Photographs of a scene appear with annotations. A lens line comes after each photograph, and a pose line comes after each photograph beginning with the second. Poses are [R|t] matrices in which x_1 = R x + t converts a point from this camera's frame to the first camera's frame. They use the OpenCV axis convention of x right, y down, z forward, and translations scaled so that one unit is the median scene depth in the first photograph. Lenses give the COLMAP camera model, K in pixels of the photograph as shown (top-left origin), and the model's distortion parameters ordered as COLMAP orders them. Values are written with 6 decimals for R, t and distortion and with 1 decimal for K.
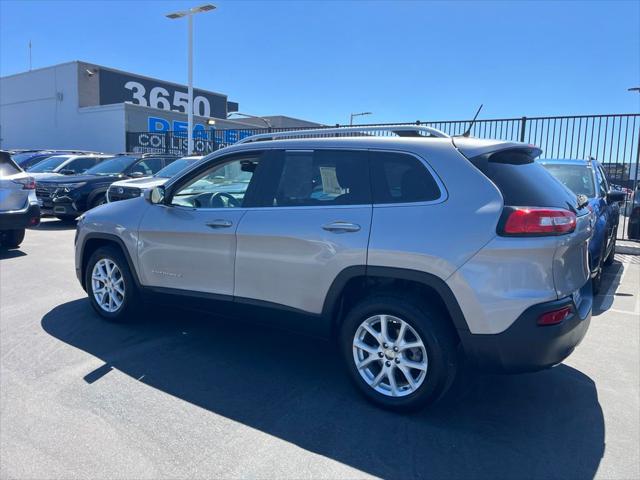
lens RADIAL K [[484.0, 0, 323.7], [0, 484.0, 236.7], [0, 0, 1]] dist [0.075485, -0.107698]
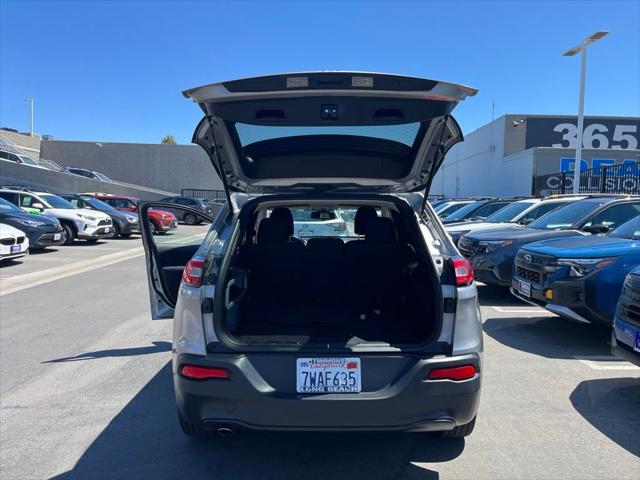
lens RADIAL K [[484.7, 0, 317.7], [0, 484.7, 255.9], [0, 0, 1]] dist [-0.001474, 0.005346]
pose [[0.548913, 0.060706, -0.833672, 0.864531], [-0.098629, 0.995096, 0.007520, -0.059422], [0.830040, 0.078097, 0.552209, 0.397540]]
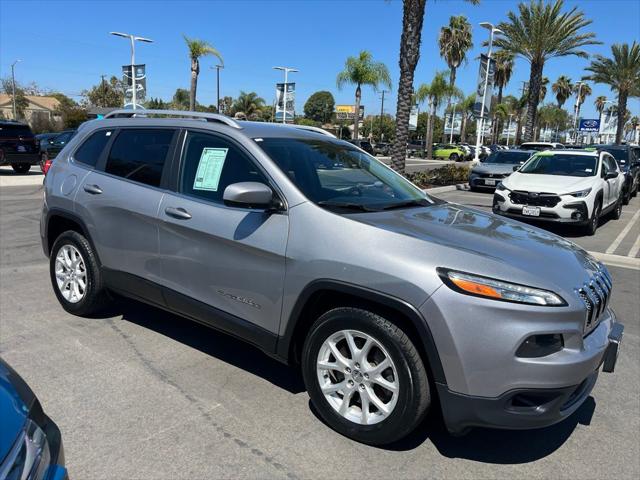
lens RADIAL K [[486.3, 0, 320.0], [0, 486.3, 240.0], [0, 0, 1]] dist [0.026950, -0.003919]
pose [[-0.996059, -0.084520, 0.026872, -0.178456], [-0.072142, 0.948378, 0.308827, -0.280360], [-0.051587, 0.305671, -0.950739, 1.934752]]
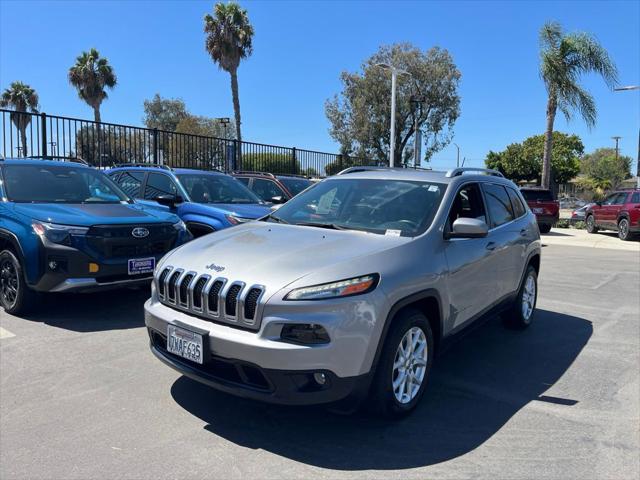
lens RADIAL K [[484.0, 0, 323.7], [0, 484.0, 236.7], [0, 0, 1]] dist [0.075485, -0.107698]
pose [[0.066034, -0.121397, 0.990405, -1.193055], [0.094372, 0.988882, 0.114918, -0.190379], [-0.993345, 0.085878, 0.076756, 1.107991]]
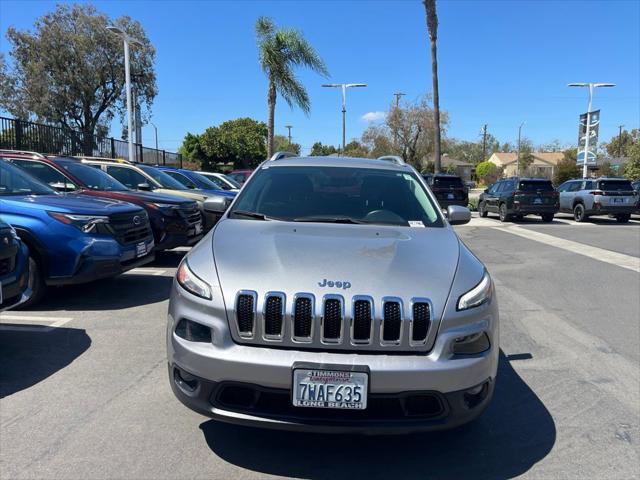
lens RADIAL K [[484.0, 0, 323.7], [0, 484.0, 236.7], [0, 0, 1]] dist [0.075485, -0.107698]
pose [[-0.529328, -0.138658, 0.837010, -0.955113], [0.065689, 0.976895, 0.203373, -0.245287], [-0.845871, 0.162633, -0.507990, 1.604565]]
